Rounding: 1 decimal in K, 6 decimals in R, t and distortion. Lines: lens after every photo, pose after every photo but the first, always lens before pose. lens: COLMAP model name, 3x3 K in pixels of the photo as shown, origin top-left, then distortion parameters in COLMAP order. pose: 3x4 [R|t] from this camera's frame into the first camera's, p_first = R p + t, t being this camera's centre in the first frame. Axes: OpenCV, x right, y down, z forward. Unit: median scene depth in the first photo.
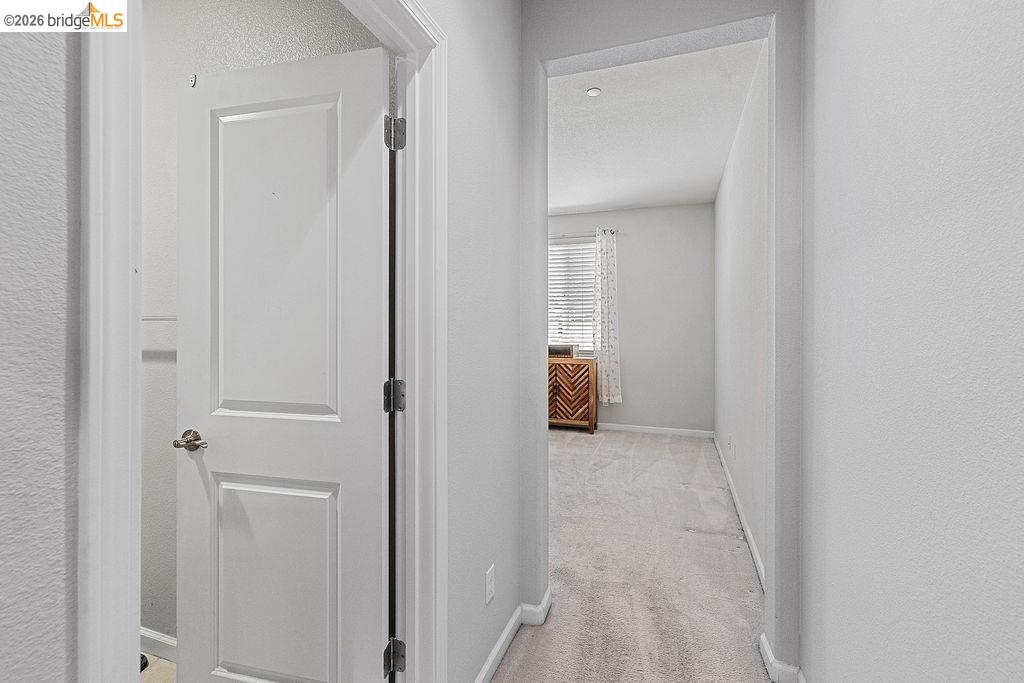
lens RADIAL K [[448.1, 0, 511.4], [0, 448.1, 336.0], [0, 0, 1]] dist [-0.001082, 0.000759]
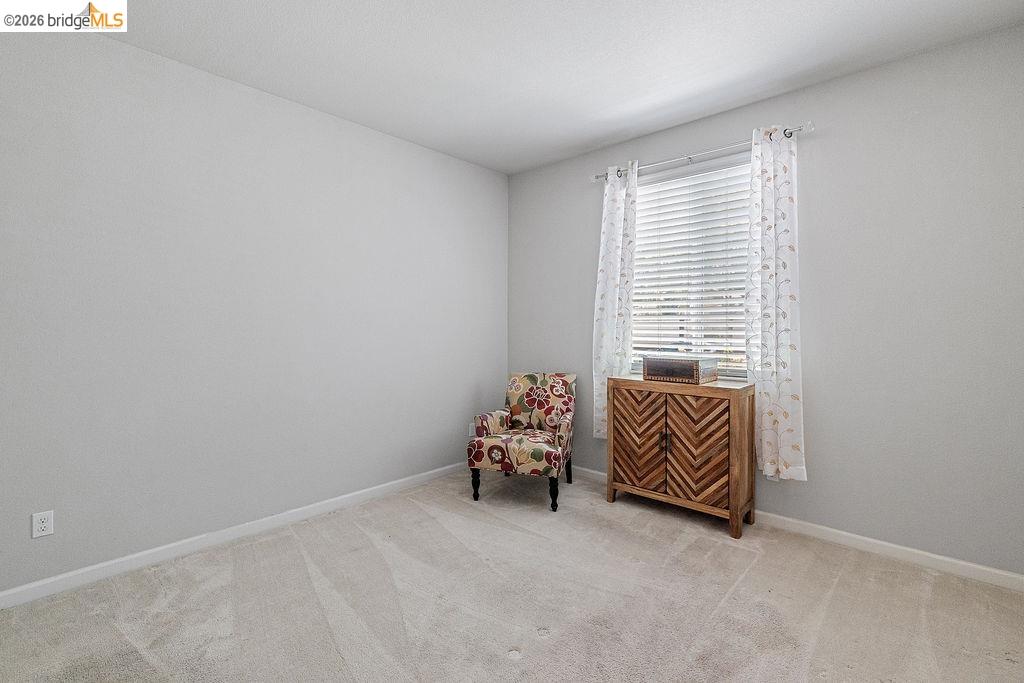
lens RADIAL K [[467.7, 0, 511.4], [0, 467.7, 338.3], [0, 0, 1]] dist [0.003202, -0.000492]
pose [[0.923986, 0.003011, -0.382415, 0.144251], [-0.001953, 0.999993, 0.003155, -0.006421], [0.382422, -0.002168, 0.923985, 0.410251]]
